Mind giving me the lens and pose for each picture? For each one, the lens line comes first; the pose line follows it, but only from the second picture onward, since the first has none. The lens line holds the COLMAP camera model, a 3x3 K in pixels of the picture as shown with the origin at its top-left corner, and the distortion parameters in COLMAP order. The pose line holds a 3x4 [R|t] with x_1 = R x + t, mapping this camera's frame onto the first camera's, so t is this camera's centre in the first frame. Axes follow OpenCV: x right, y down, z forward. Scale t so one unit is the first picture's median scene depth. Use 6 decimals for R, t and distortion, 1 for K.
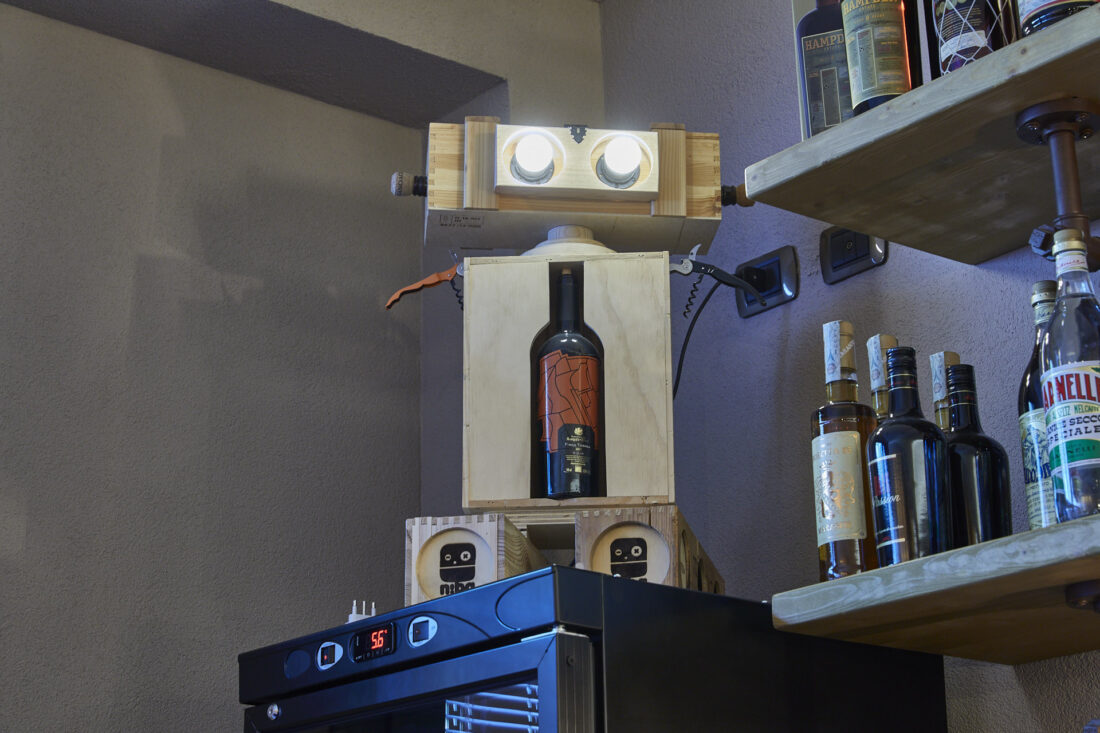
lens RADIAL K [[2102.9, 0, 550.0], [0, 2102.9, 366.5], [0, 0, 1]] dist [0.058871, 0.076262]
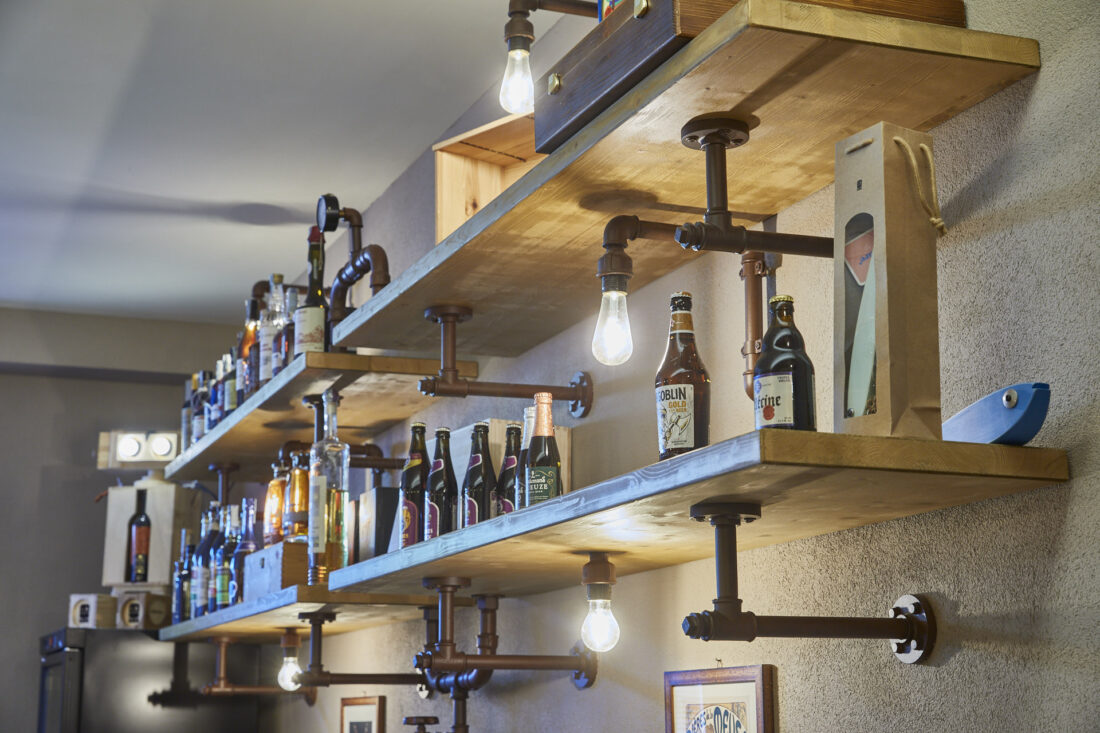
lens RADIAL K [[1716.9, 0, 550.0], [0, 1716.9, 366.5], [0, 0, 1]] dist [-0.009417, -0.024727]
pose [[0.956086, -0.040556, -0.290266, 1.125645], [0.073673, 0.991836, 0.104088, -0.387654], [0.283675, -0.120902, 0.951268, -0.870106]]
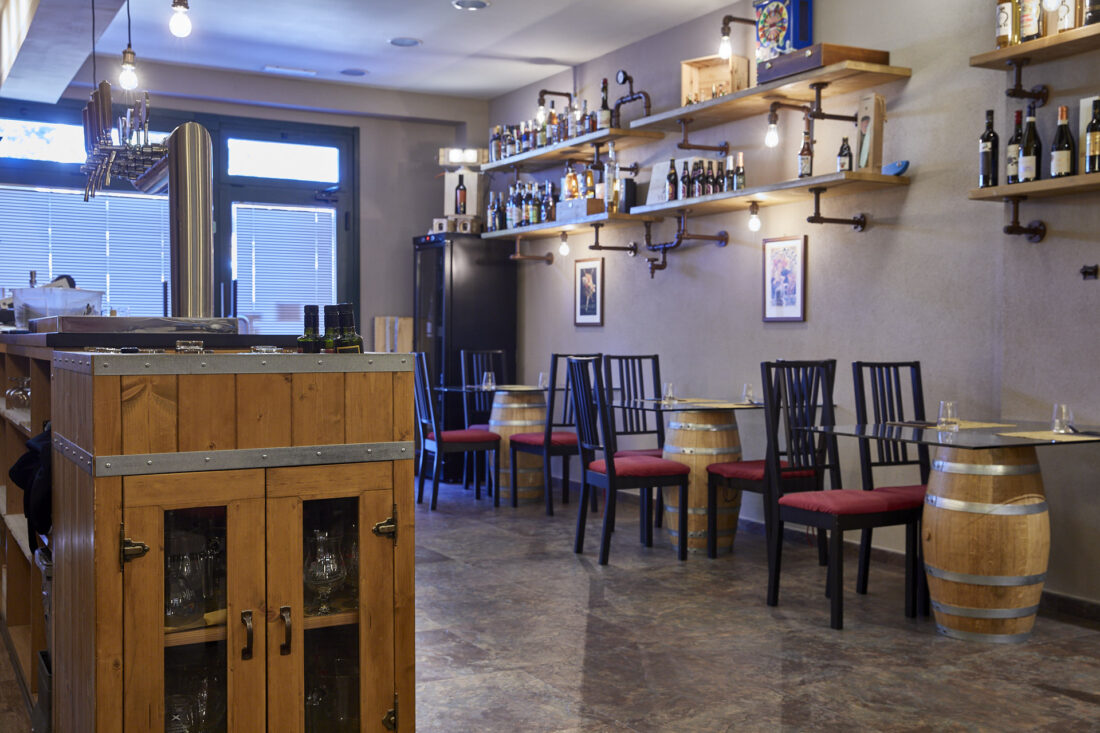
lens RADIAL K [[1159.6, 0, 550.0], [0, 1159.6, 366.5], [0, 0, 1]] dist [0.009780, 0.006156]
pose [[0.985573, 0.031824, -0.166232, 0.840210], [0.027237, 0.939541, 0.341353, -0.667977], [0.167045, -0.340956, 0.925119, -2.256636]]
